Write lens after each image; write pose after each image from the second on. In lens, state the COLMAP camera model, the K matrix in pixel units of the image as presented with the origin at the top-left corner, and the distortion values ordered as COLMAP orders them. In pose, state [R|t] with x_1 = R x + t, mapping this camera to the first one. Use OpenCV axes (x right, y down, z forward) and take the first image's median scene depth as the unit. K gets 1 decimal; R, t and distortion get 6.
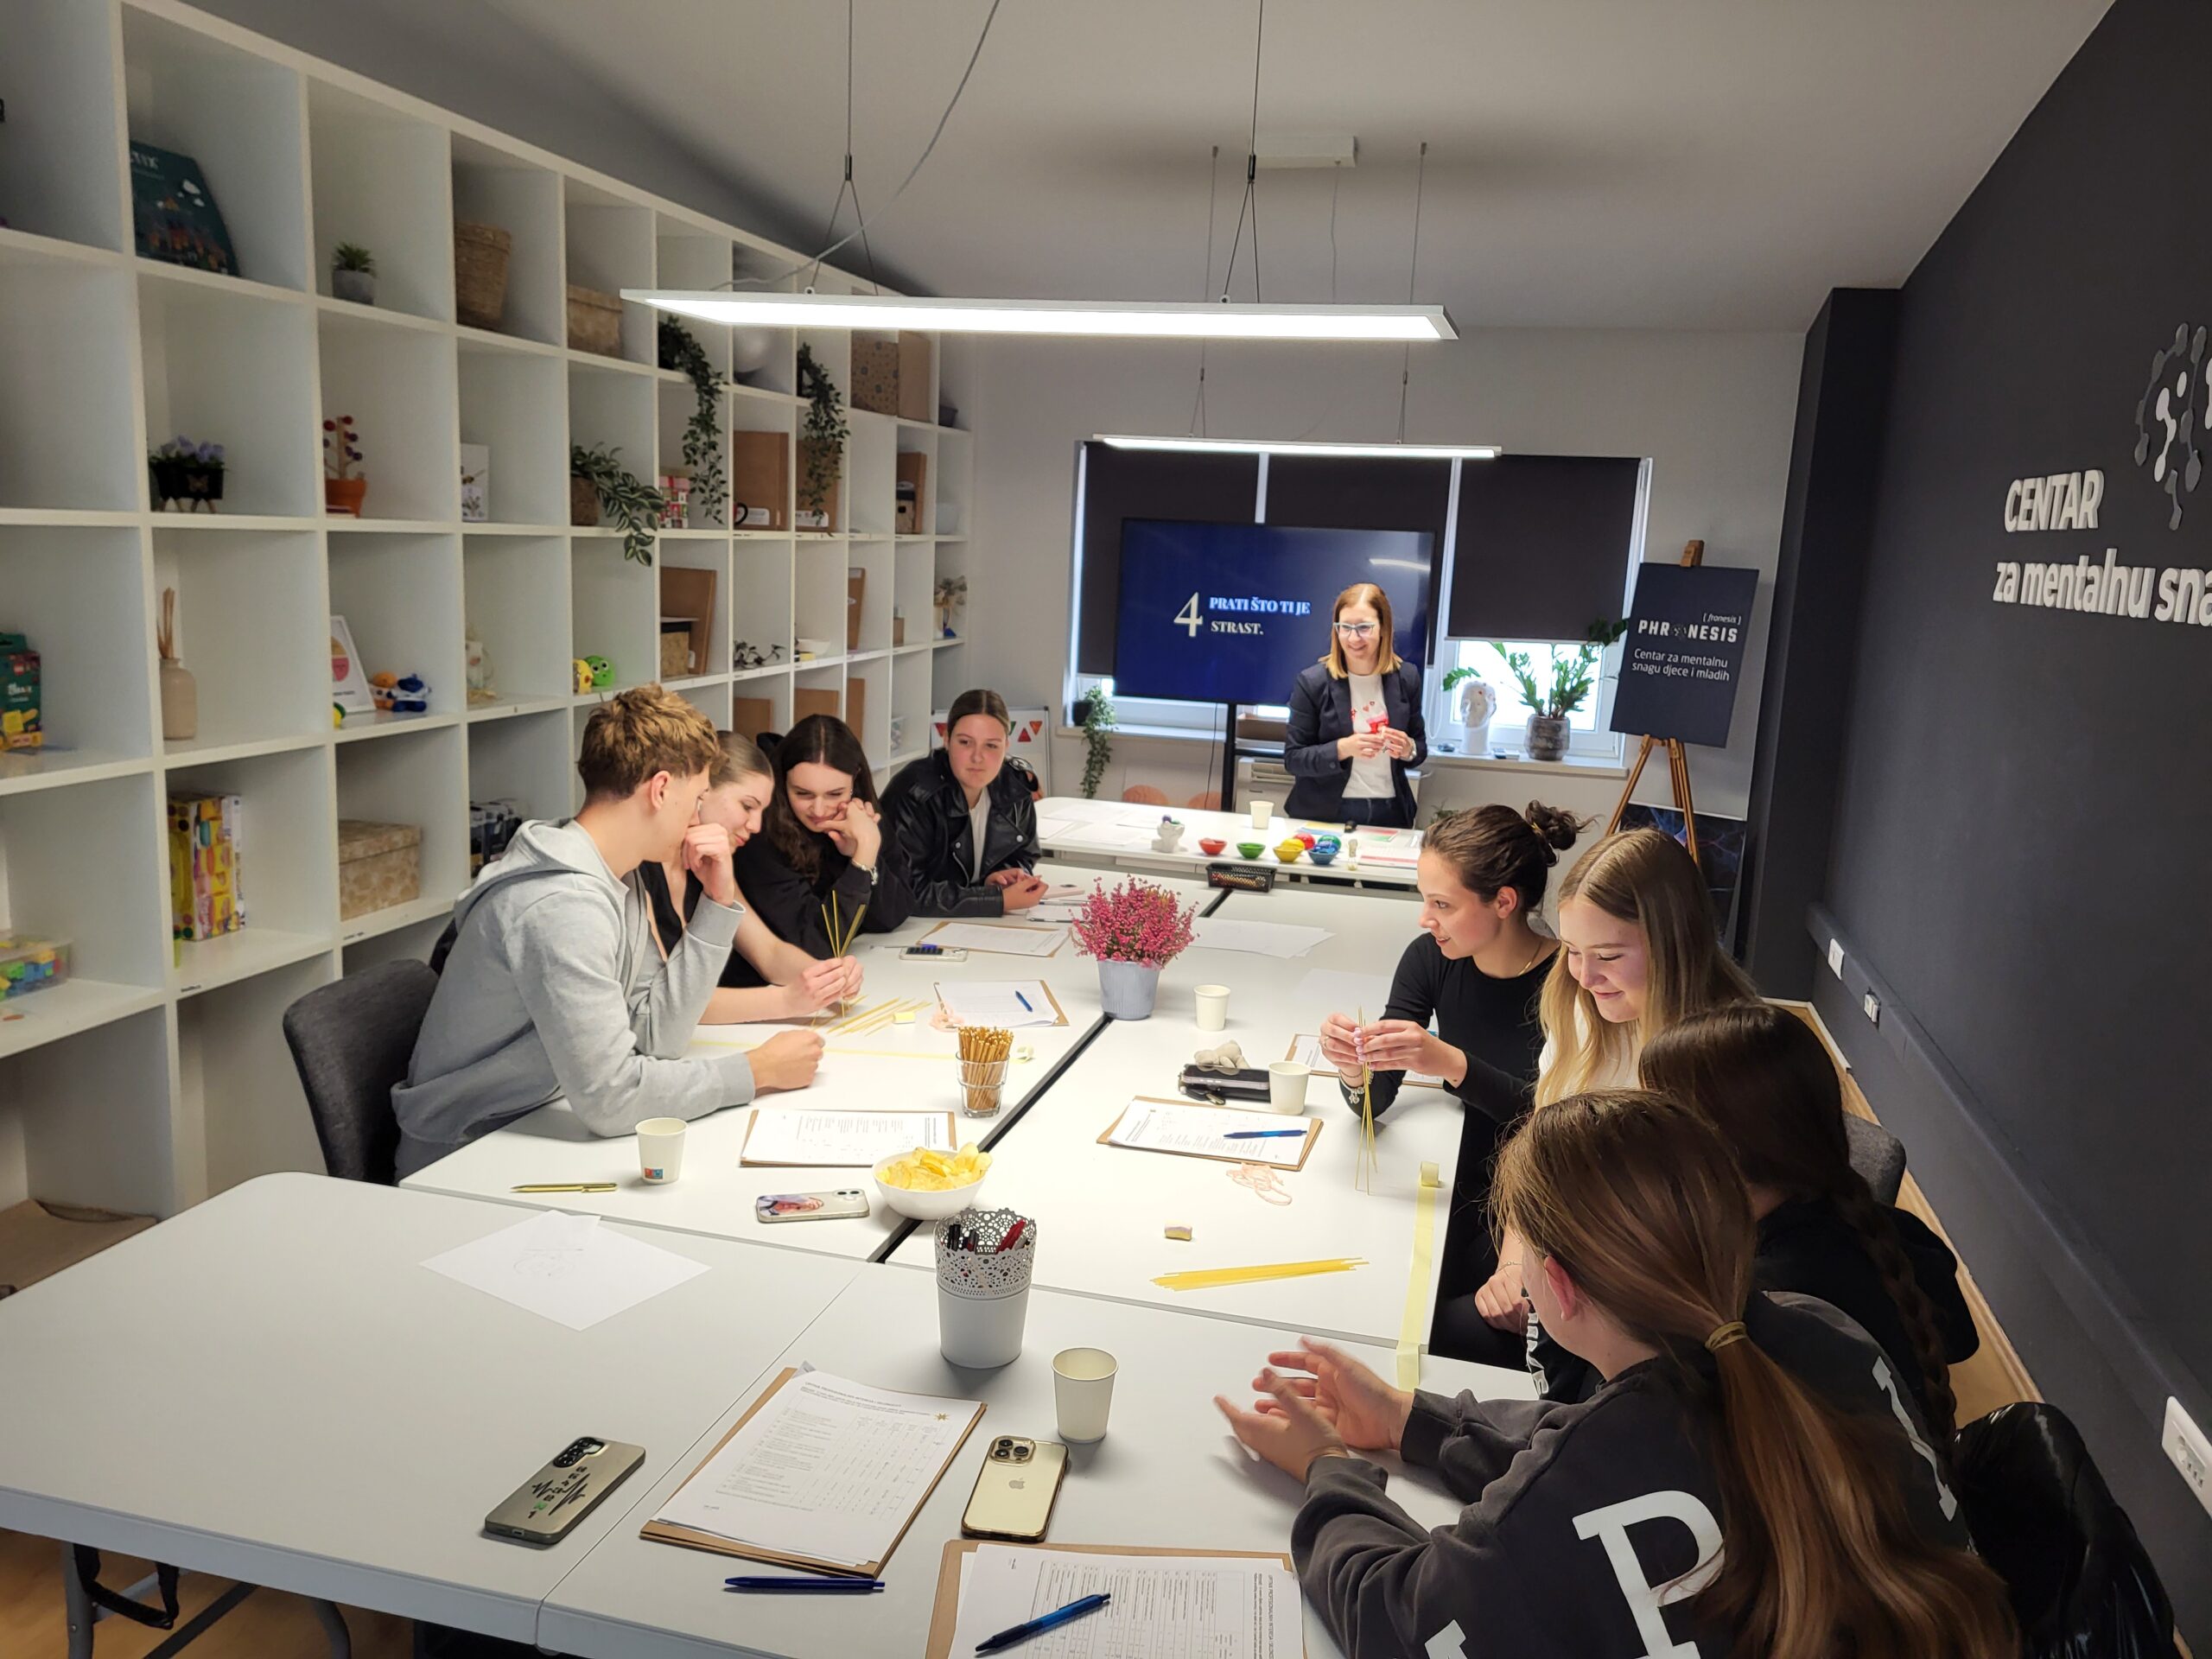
lens RADIAL K [[1676.5, 0, 1105.8], [0, 1676.5, 840.3], [0, 0, 1]] dist [0.033007, -0.002773]
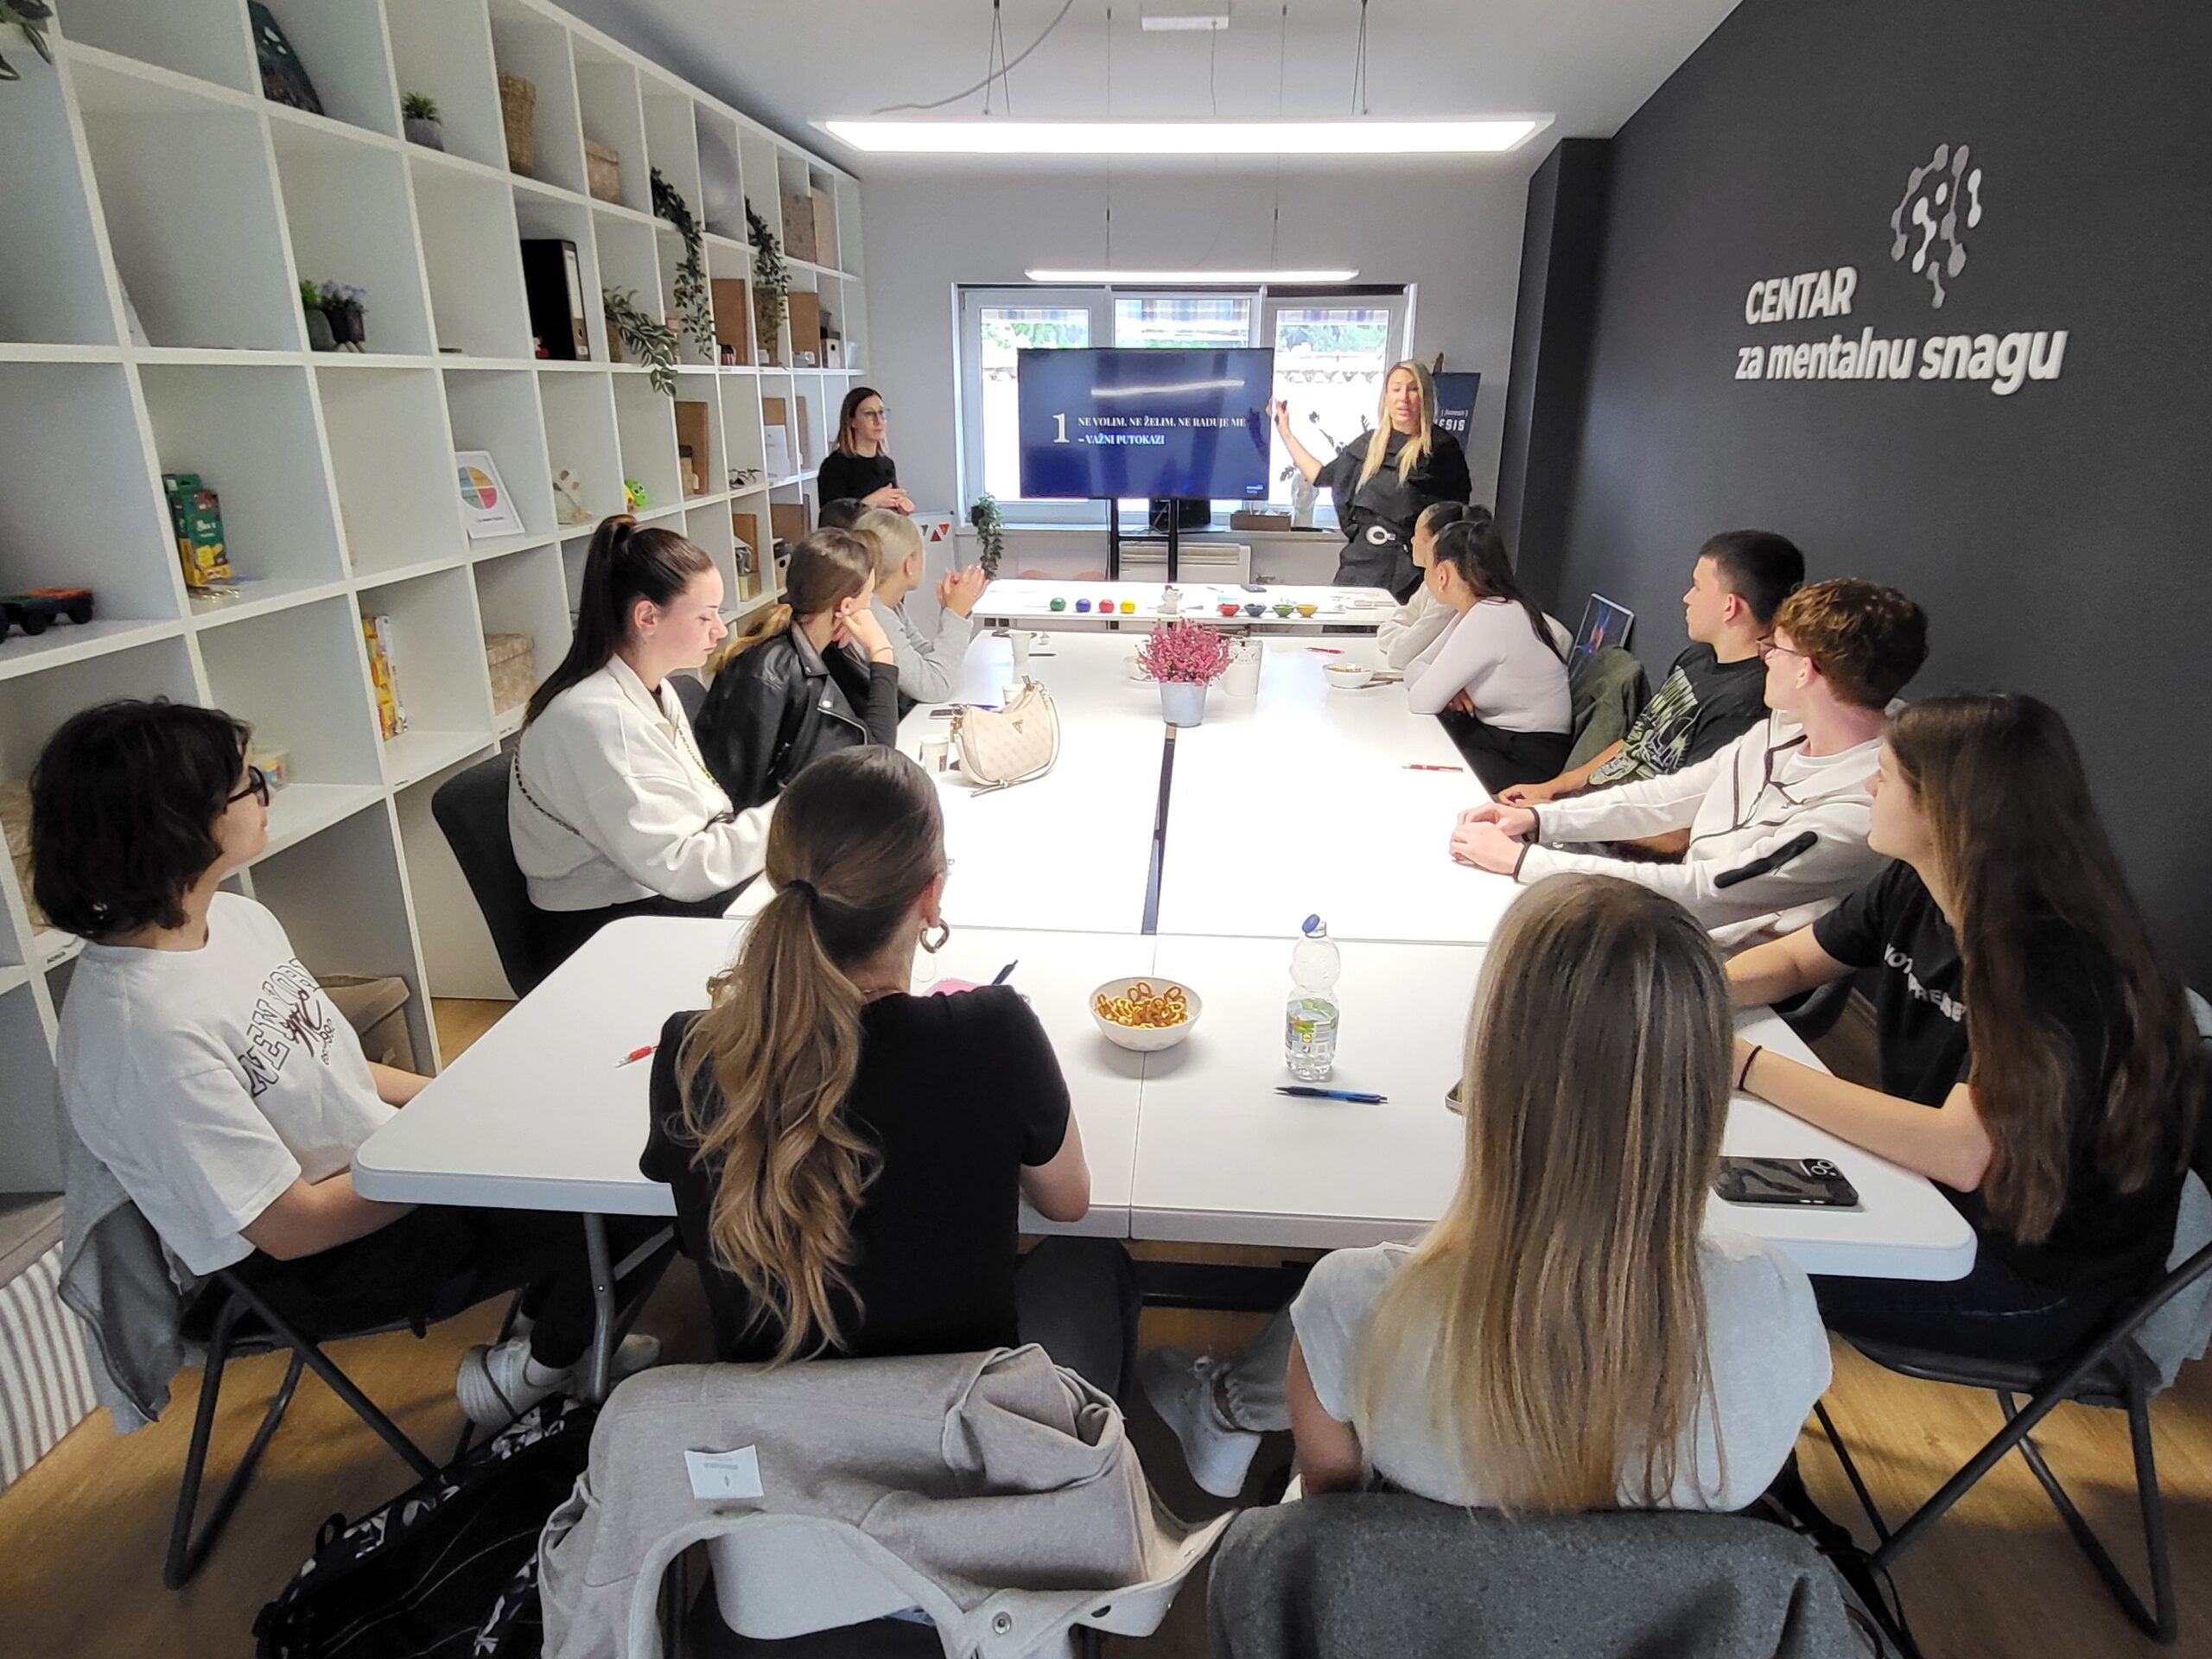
lens RADIAL K [[1289.6, 0, 1114.6], [0, 1289.6, 826.9], [0, 0, 1]] dist [0.005190, -0.000086]
pose [[0.982141, -0.097941, 0.160642, -0.140331], [0.071729, 0.984255, 0.161545, 0.006408], [-0.173934, -0.147137, 0.973703, 0.035367]]
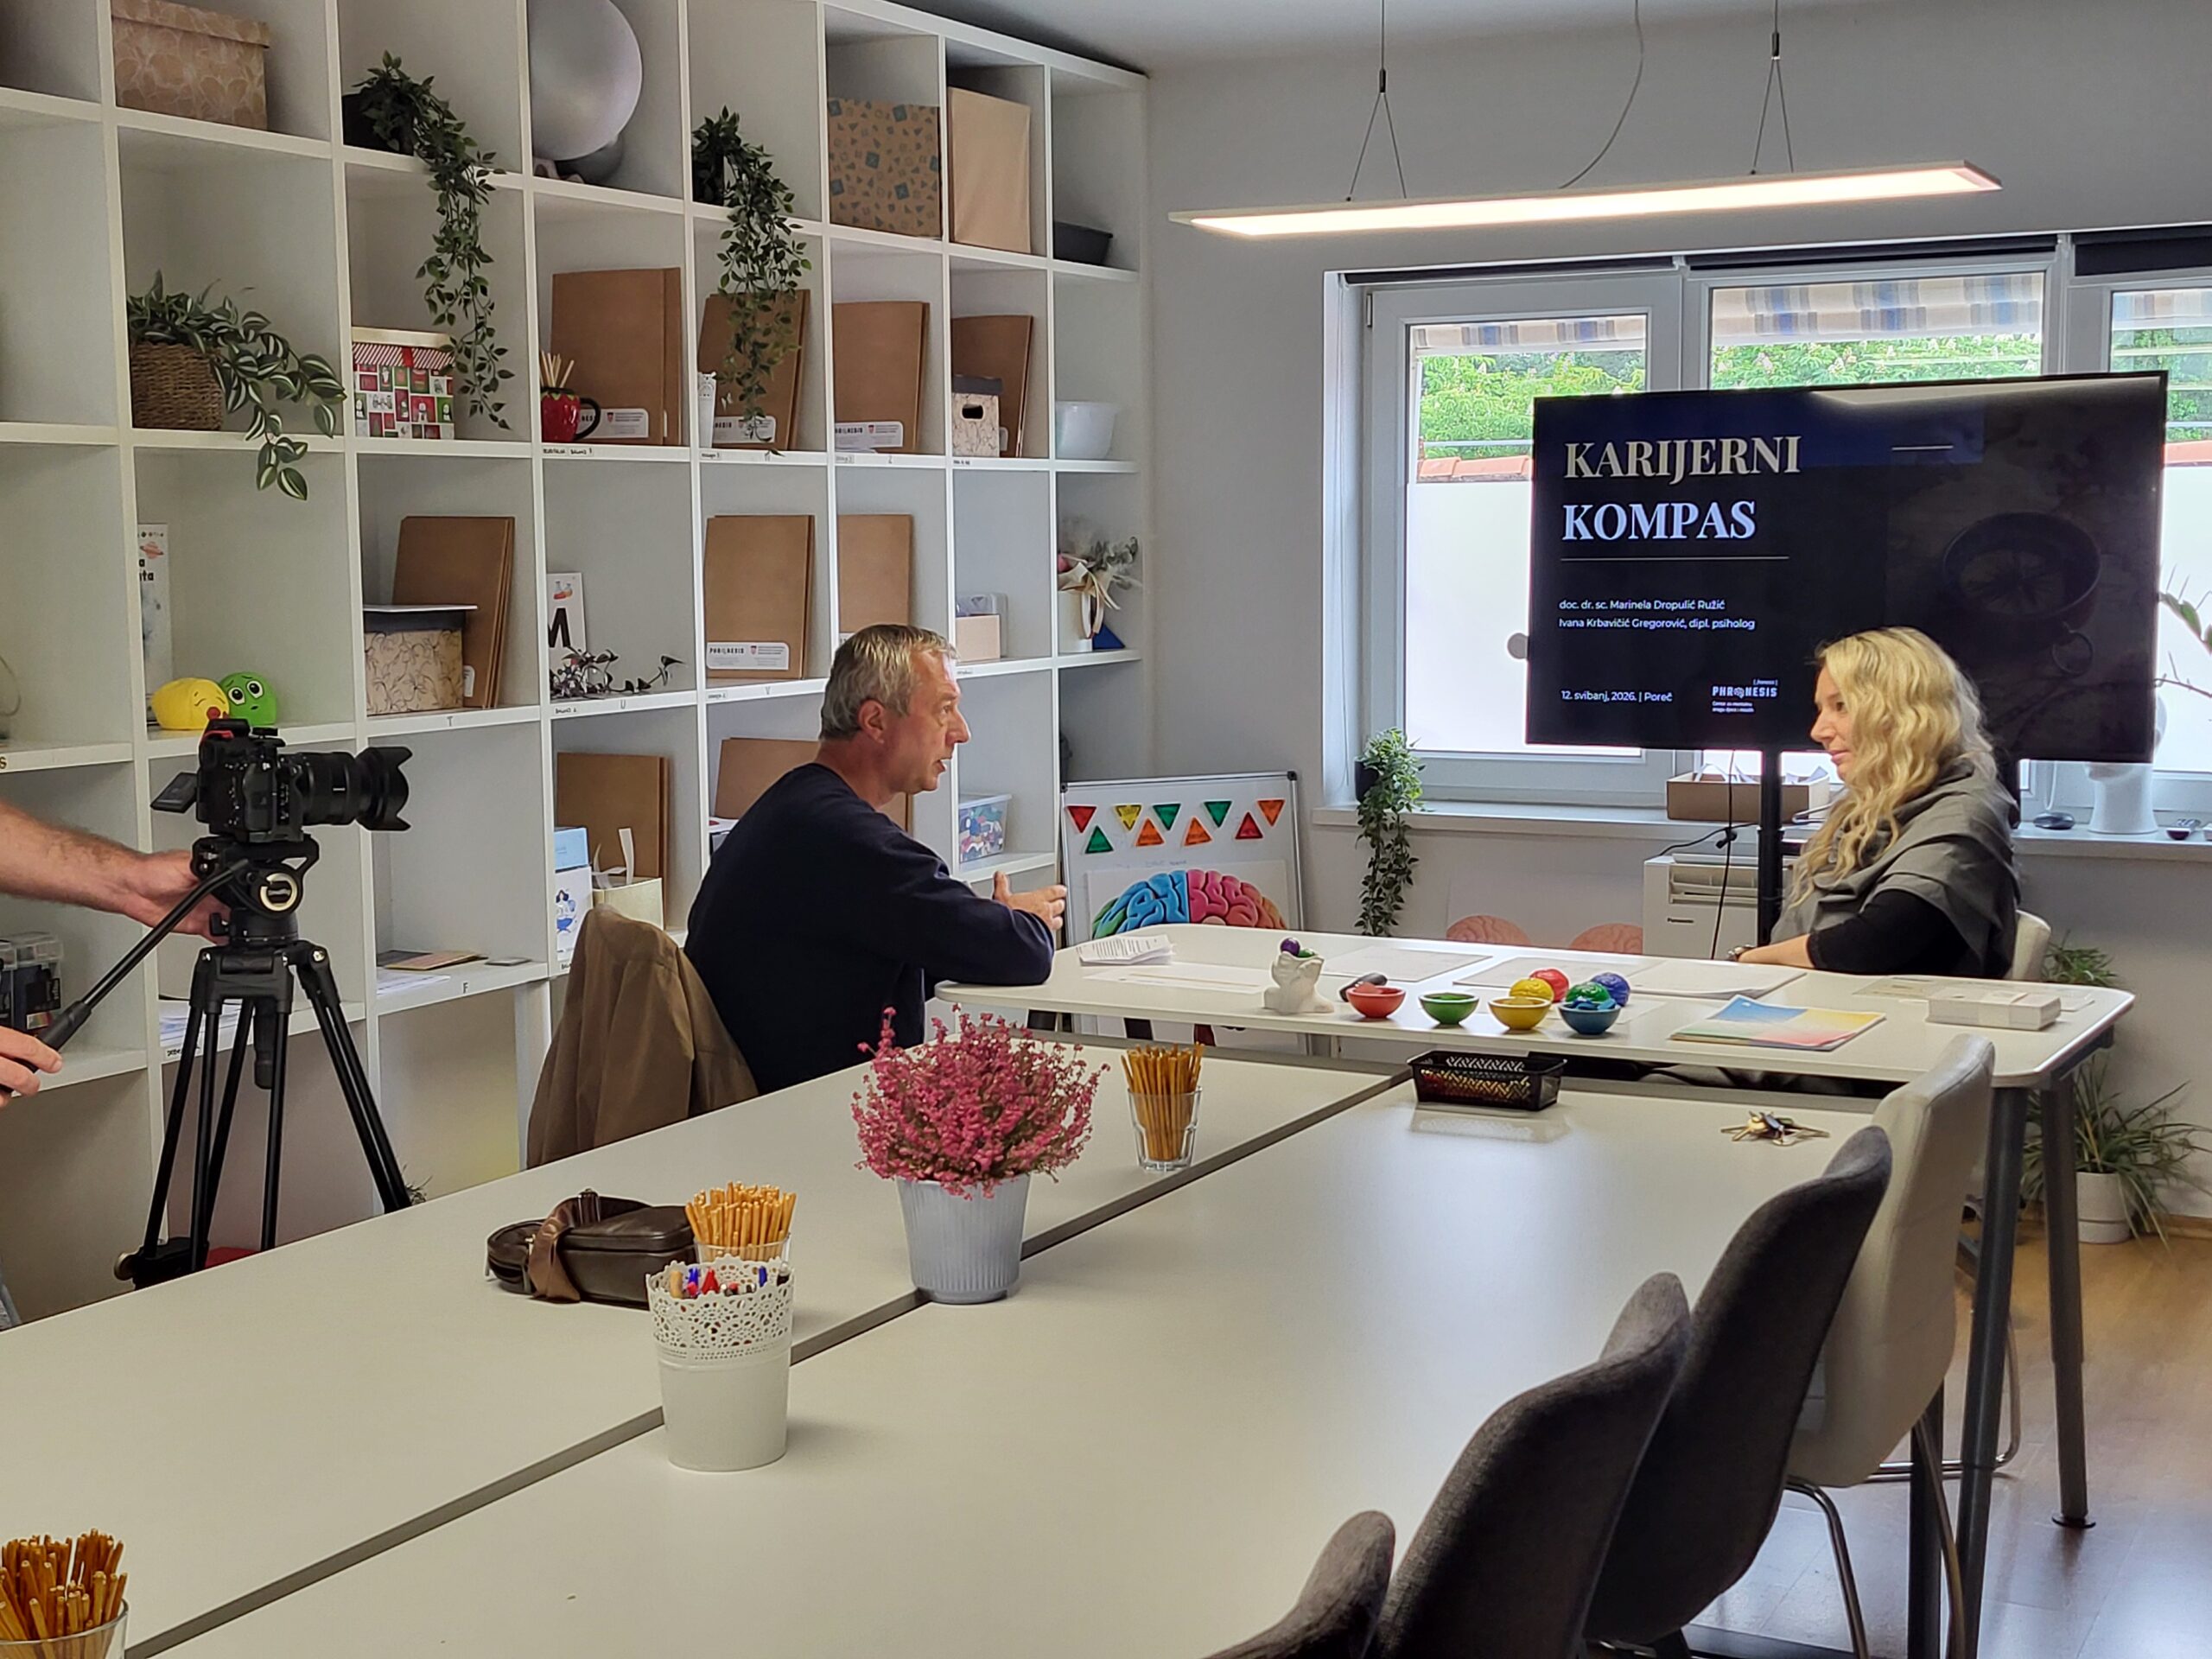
lens RADIAL K [[2942.7, 0, 1100.5], [0, 2942.7, 832.8], [0, 0, 1]] dist [0.044520, 0.000000]
pose [[0.972333, -0.030596, -0.231586, 0.189533], [0.011319, 0.996392, -0.084118, 0.026310], [0.233324, 0.079169, 0.969171, 0.141629]]
